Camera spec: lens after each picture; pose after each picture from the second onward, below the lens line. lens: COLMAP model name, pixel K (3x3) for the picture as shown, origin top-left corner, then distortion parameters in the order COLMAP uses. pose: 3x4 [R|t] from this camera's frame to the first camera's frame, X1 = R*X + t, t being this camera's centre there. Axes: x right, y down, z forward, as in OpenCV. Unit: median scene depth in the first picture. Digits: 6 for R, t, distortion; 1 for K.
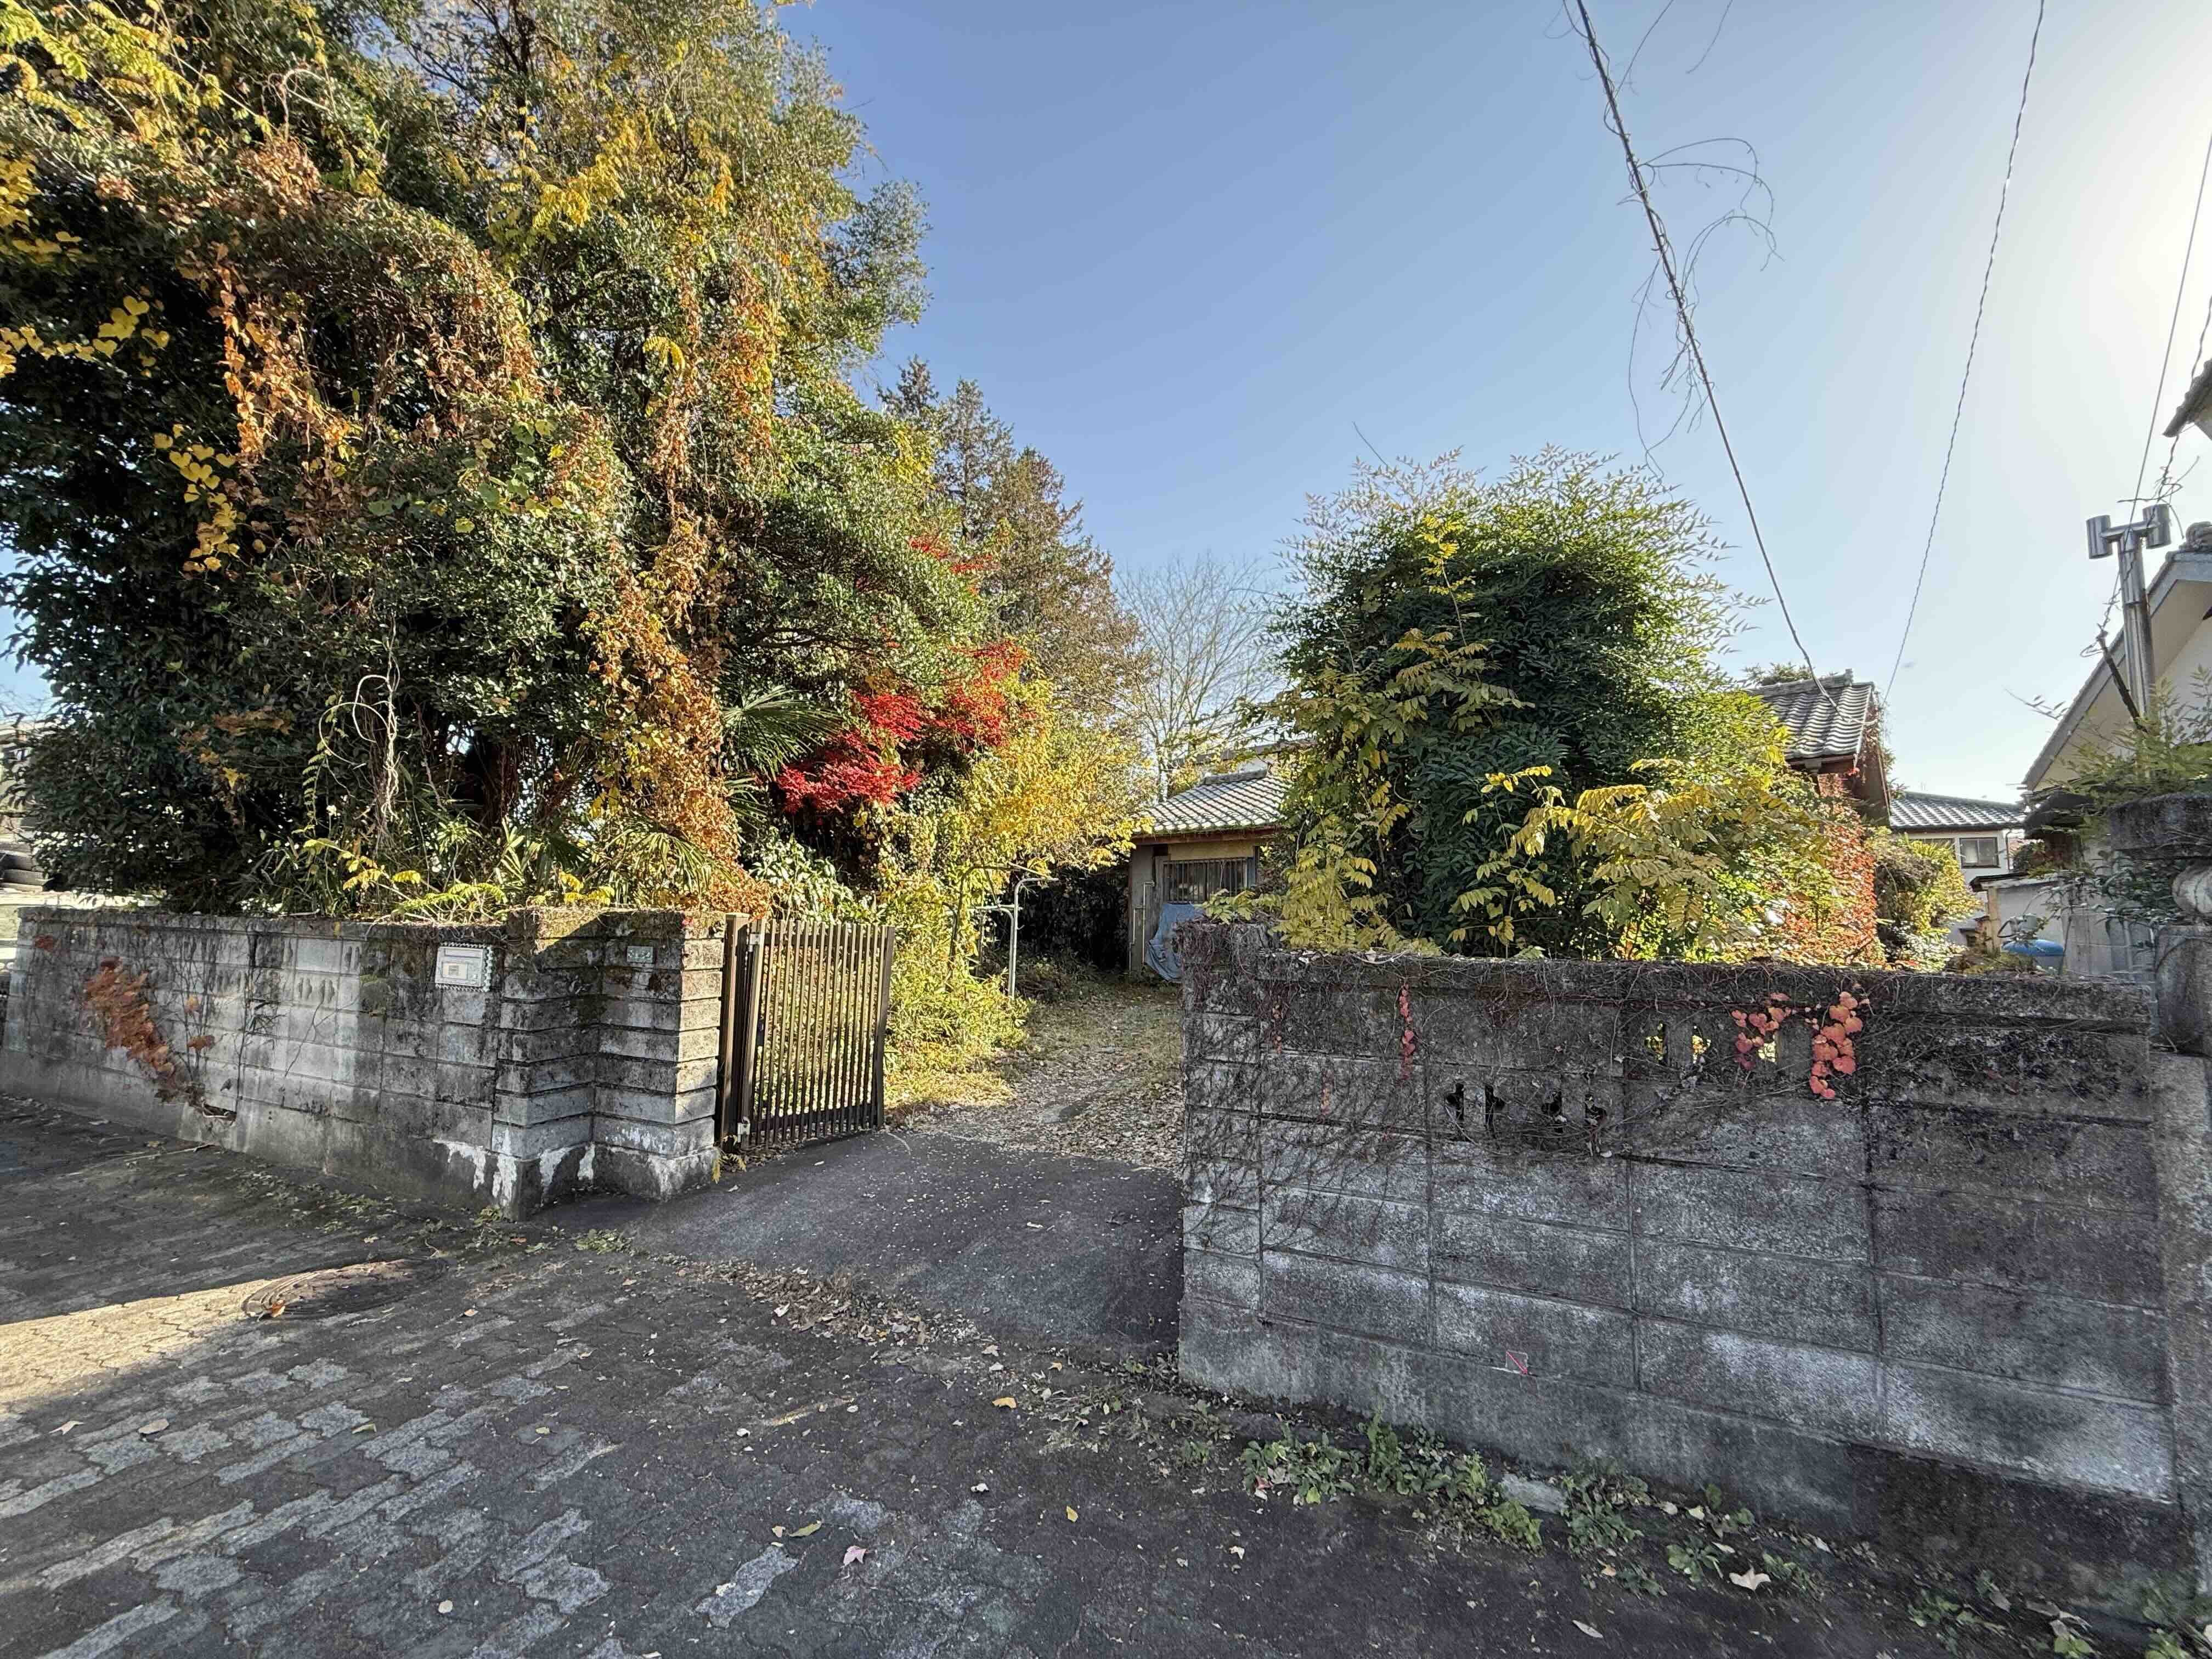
lens RADIAL K [[887.9, 0, 1102.5], [0, 887.9, 824.4], [0, 0, 1]] dist [0.001511, 0.000257]
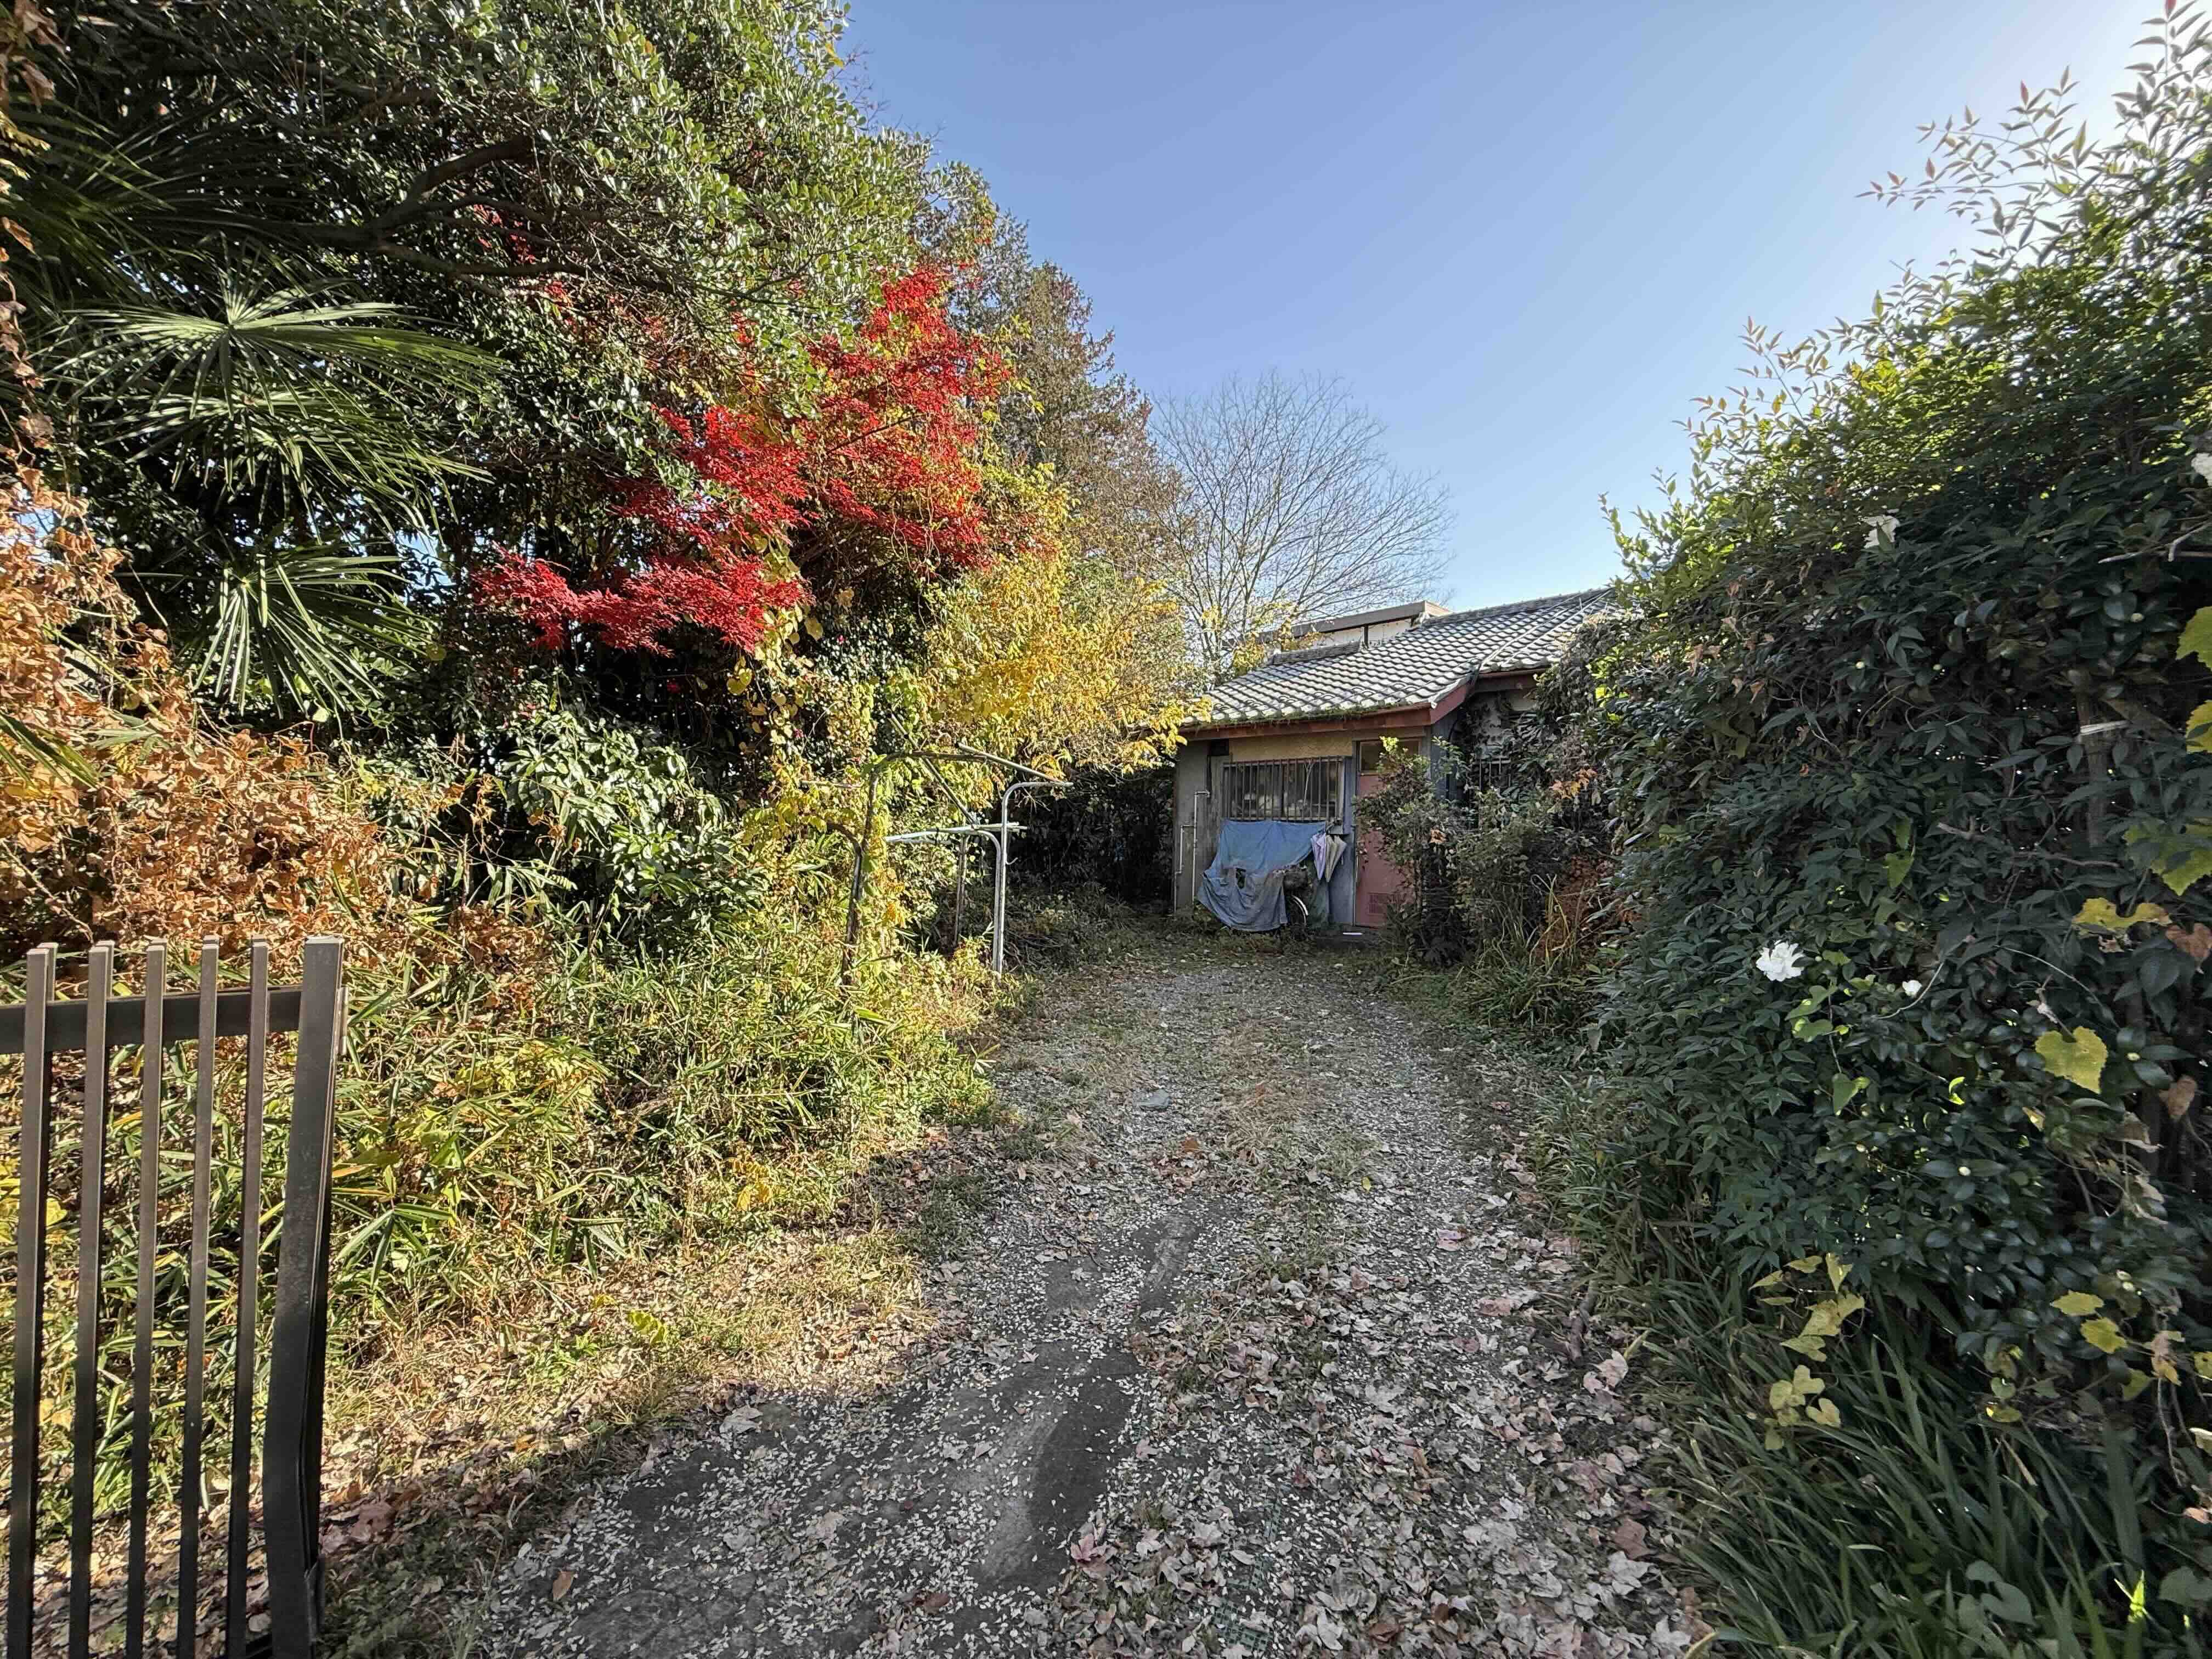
lens RADIAL K [[887.9, 0, 1107.6], [0, 887.9, 824.0], [0, 0, 1]] dist [0.001511, 0.000257]
pose [[0.999566, 0.005059, -0.029021, -0.005679], [-0.002198, 0.995205, 0.097783, 0.022594], [0.029377, -0.097677, 0.994785, 0.297287]]
